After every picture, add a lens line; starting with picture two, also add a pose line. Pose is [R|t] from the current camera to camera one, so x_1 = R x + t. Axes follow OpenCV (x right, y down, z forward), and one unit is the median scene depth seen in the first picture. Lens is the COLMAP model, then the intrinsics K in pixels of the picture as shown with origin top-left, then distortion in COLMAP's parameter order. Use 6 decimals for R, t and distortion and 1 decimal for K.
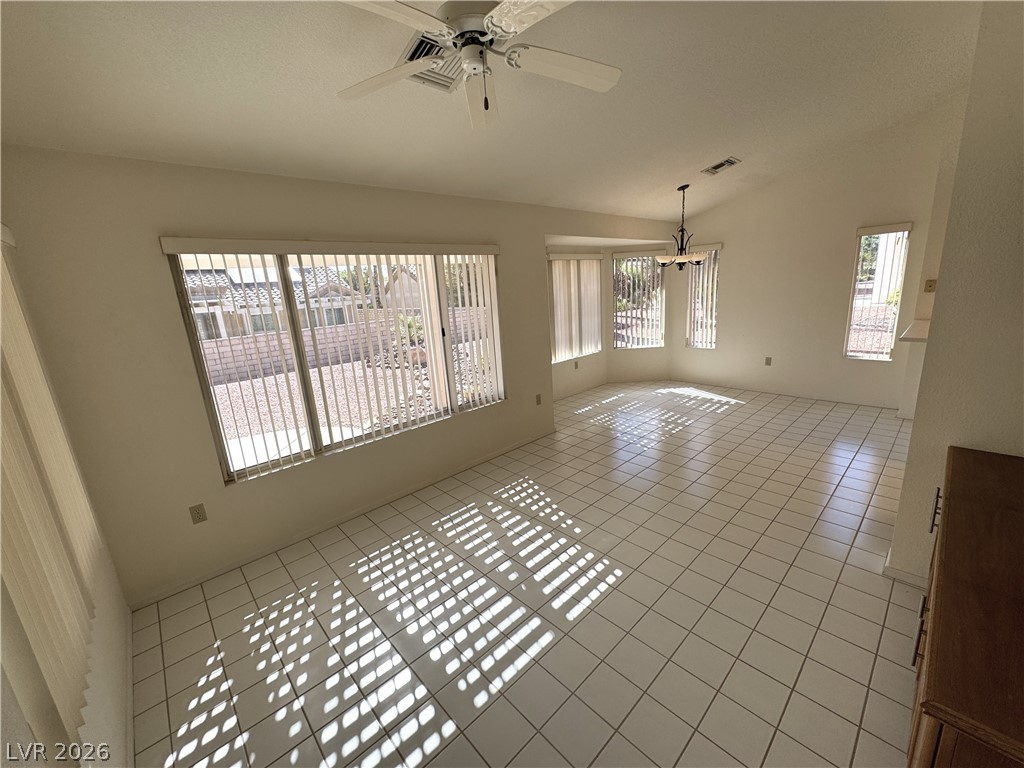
lens RADIAL K [[408.1, 0, 511.7], [0, 408.1, 385.7], [0, 0, 1]] dist [0.001155, -0.000104]
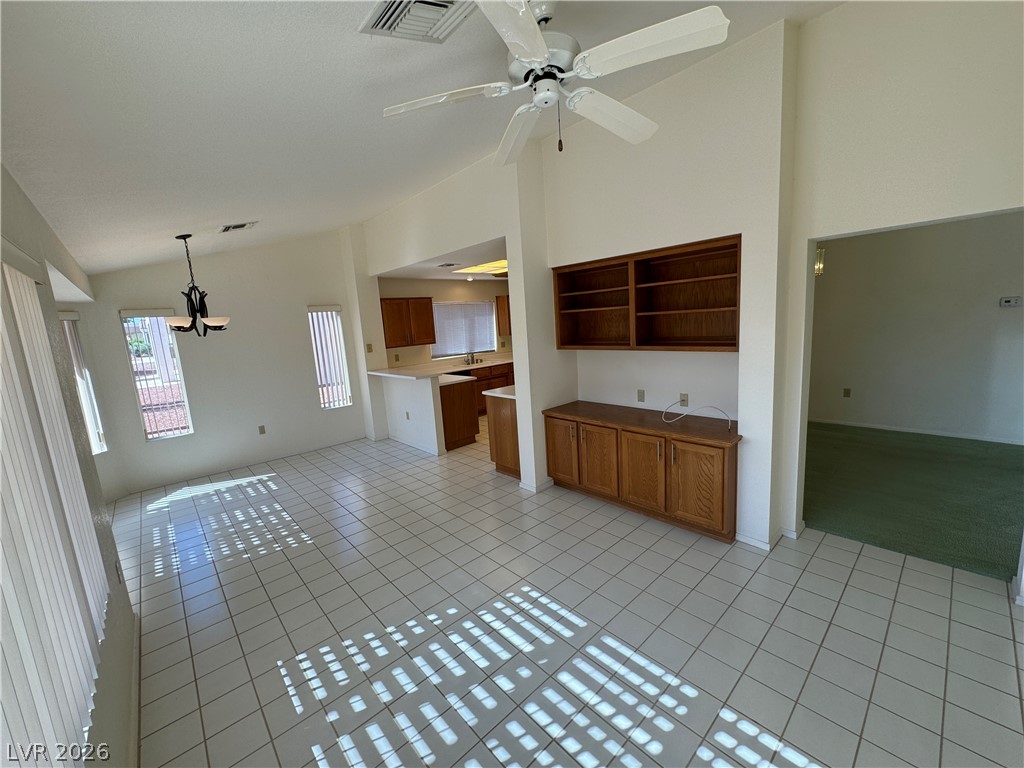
lens RADIAL K [[408.1, 0, 511.7], [0, 408.1, 385.7], [0, 0, 1]] dist [0.001155, -0.000104]
pose [[0.018971, -0.098319, 0.994974, -0.667063], [0.299300, 0.950076, 0.088176, -0.139361], [-0.953971, 0.296123, 0.047450, 0.722901]]
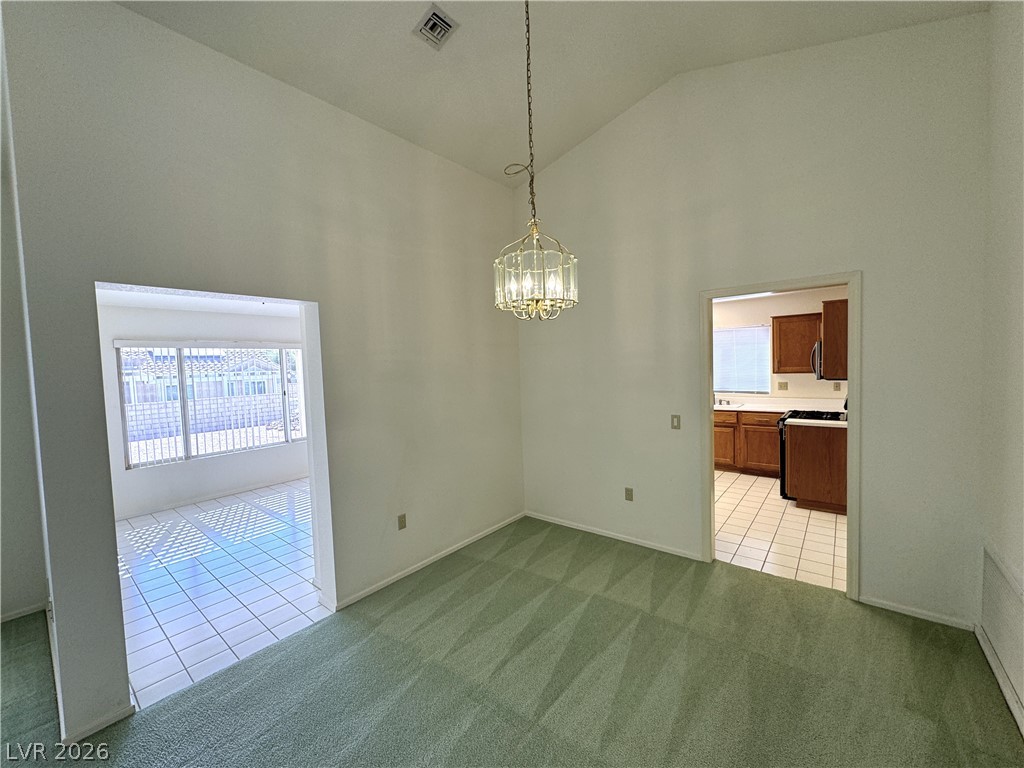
lens RADIAL K [[408.1, 0, 511.7], [0, 408.1, 385.7], [0, 0, 1]] dist [0.001155, -0.000104]
pose [[0.990580, 0.023334, 0.134929, 0.701628], [0.003028, 0.981400, -0.191952, 0.217885], [-0.136898, 0.190552, 0.972085, -1.006576]]
